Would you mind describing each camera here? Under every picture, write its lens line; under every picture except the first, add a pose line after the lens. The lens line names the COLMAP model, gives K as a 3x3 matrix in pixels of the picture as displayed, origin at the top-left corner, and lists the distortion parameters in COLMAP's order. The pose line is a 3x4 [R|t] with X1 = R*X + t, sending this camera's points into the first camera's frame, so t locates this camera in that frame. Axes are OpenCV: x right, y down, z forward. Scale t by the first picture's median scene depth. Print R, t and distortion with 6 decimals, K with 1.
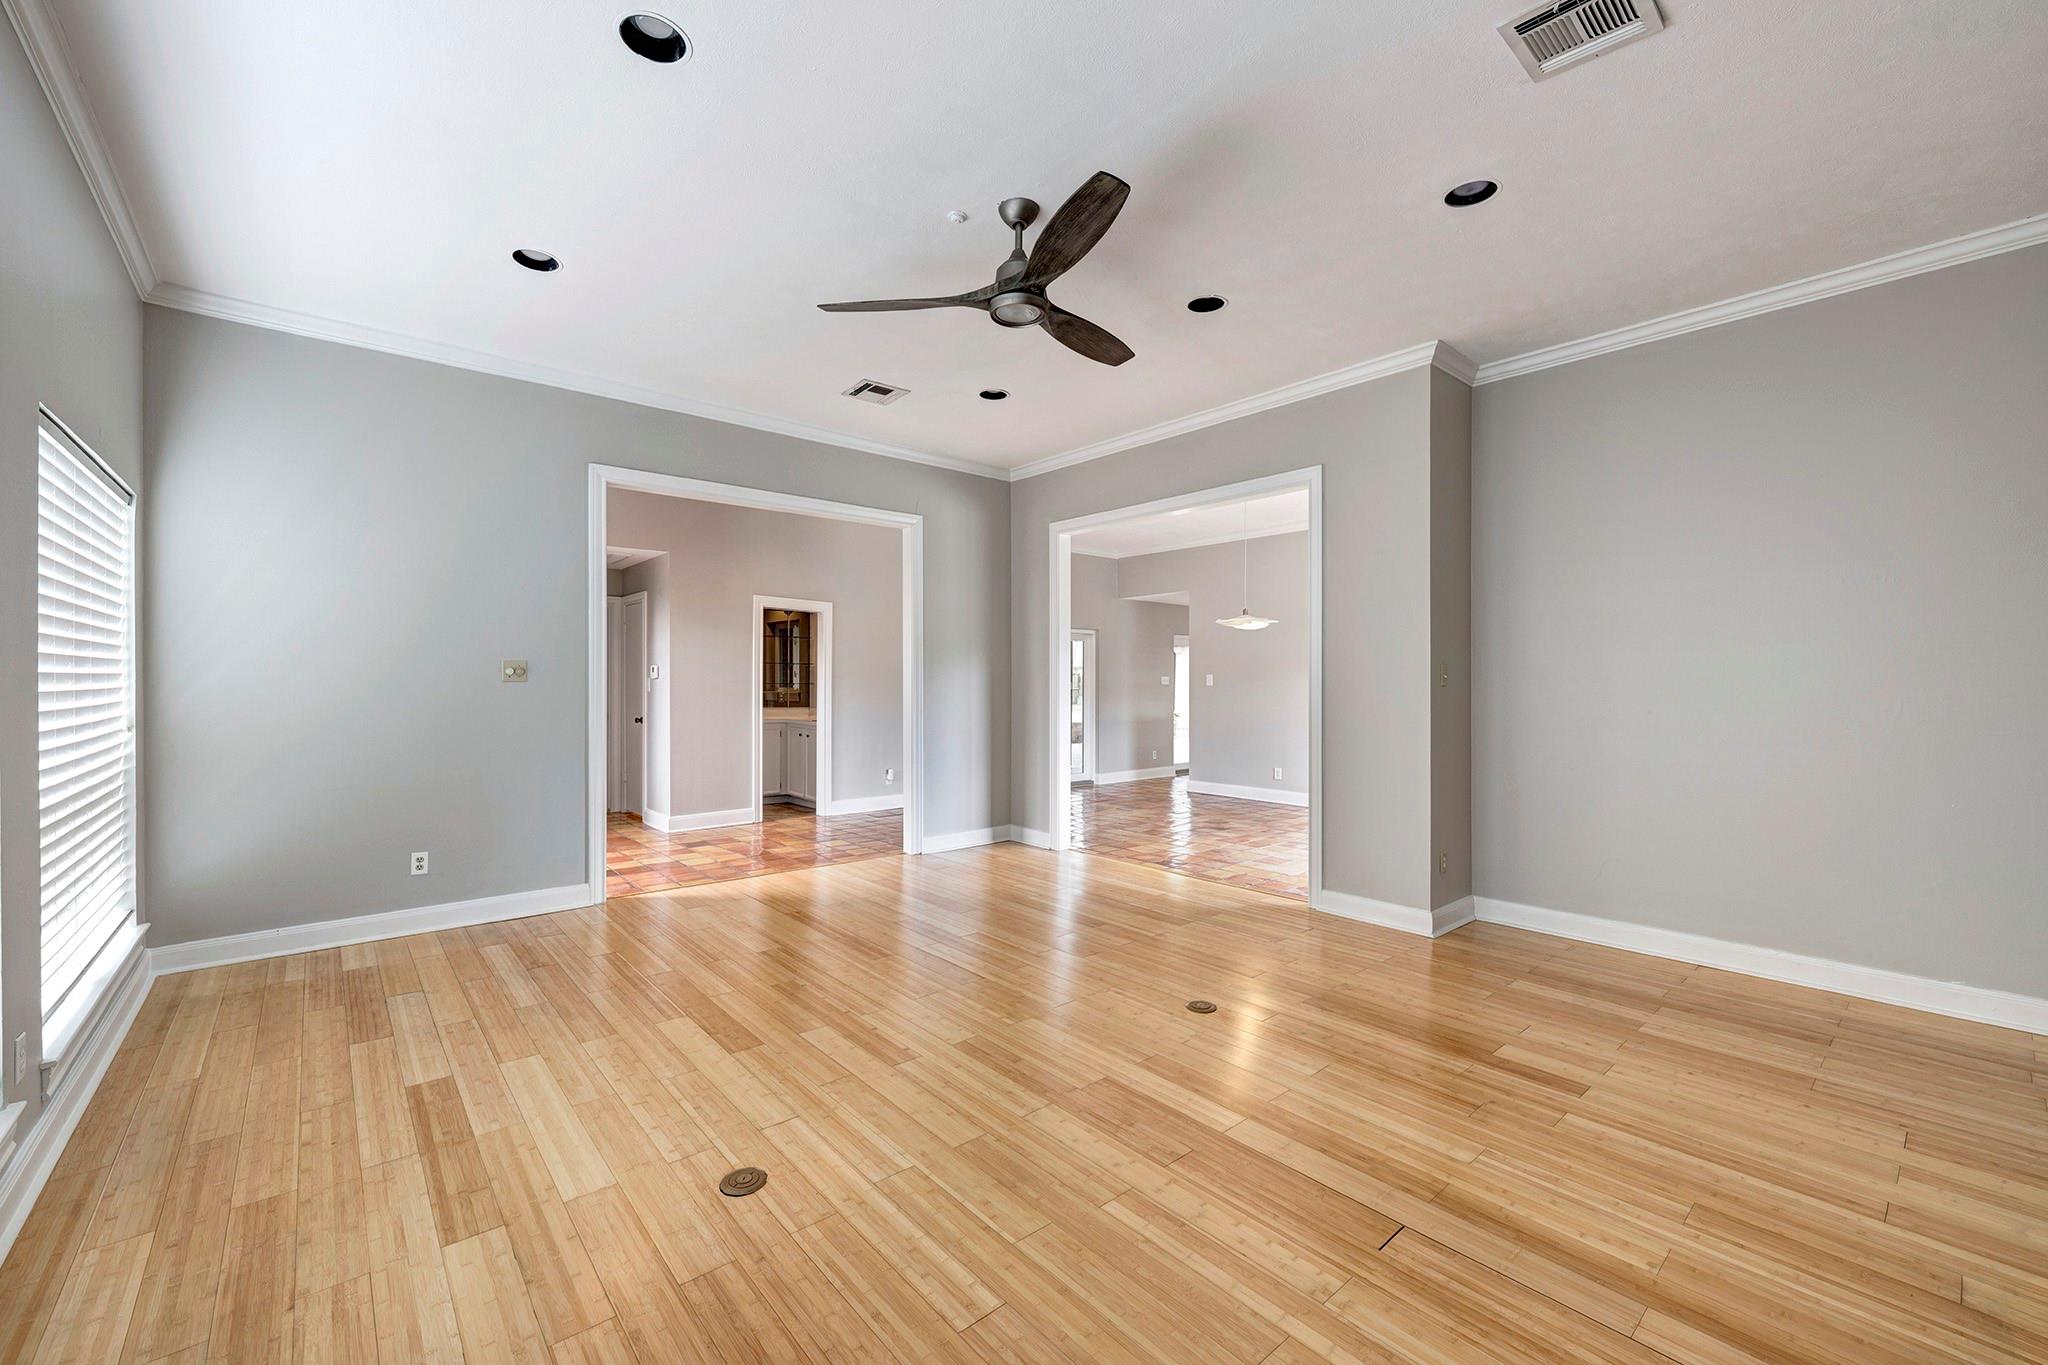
lens RADIAL K [[839.6, 0, 1022.6], [0, 839.6, 681.0], [0, 0, 1]] dist [-0.000276, 0.000218]
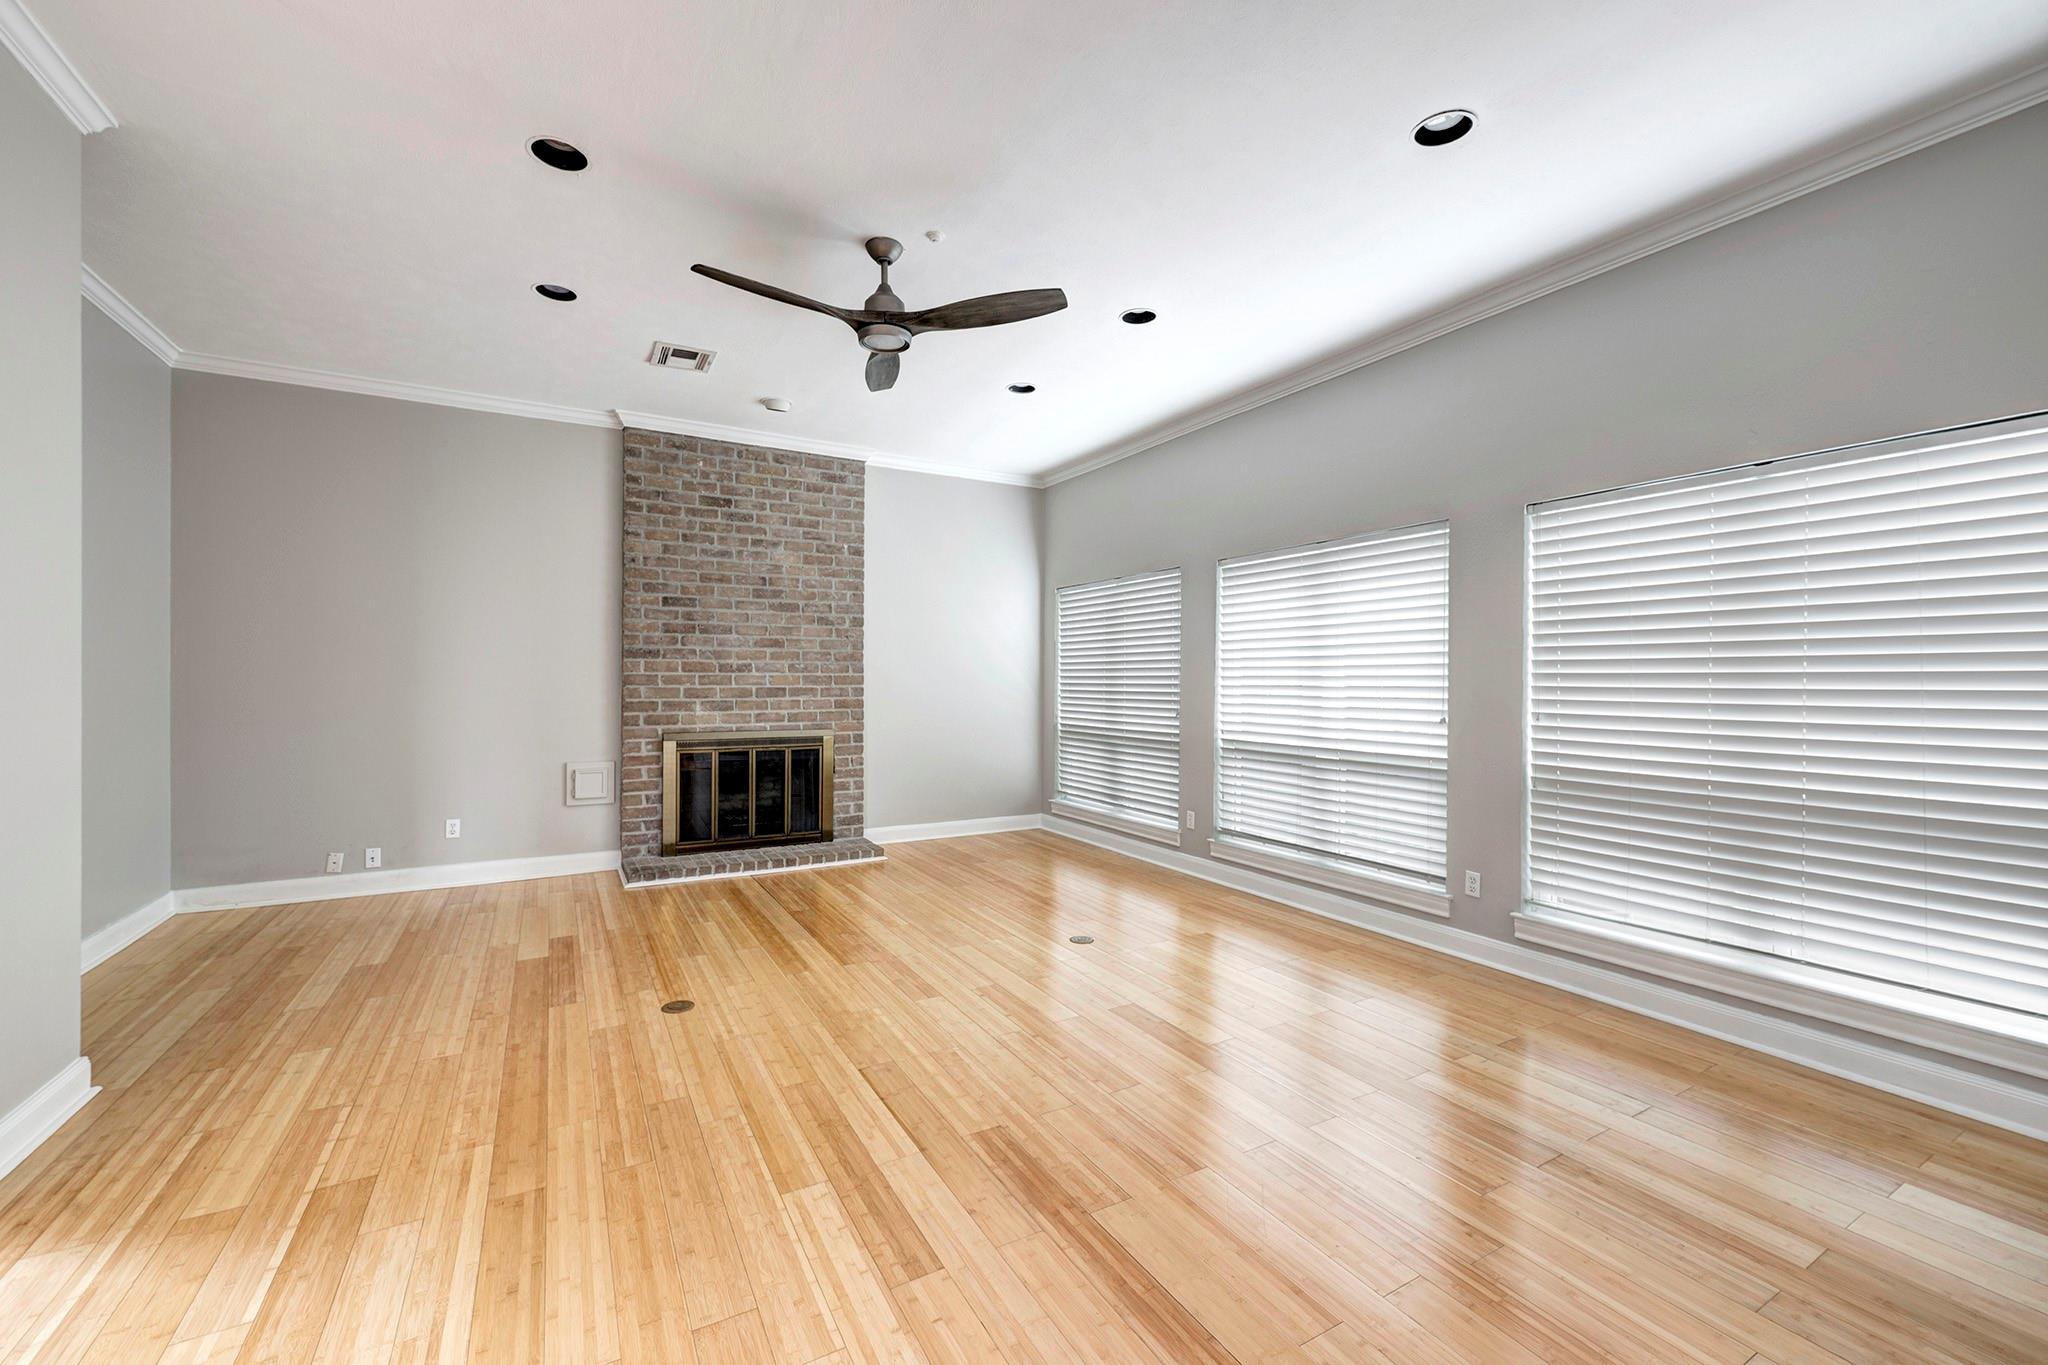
lens RADIAL K [[839.6, 0, 1024.6], [0, 839.6, 671.8], [0, 0, 1]] dist [-0.000276, 0.000218]
pose [[-0.983288, -0.005129, 0.181986, -0.420687], [-0.006420, 0.999958, -0.006507, 0.003018], [-0.181945, -0.007567, -0.983280, 2.220695]]
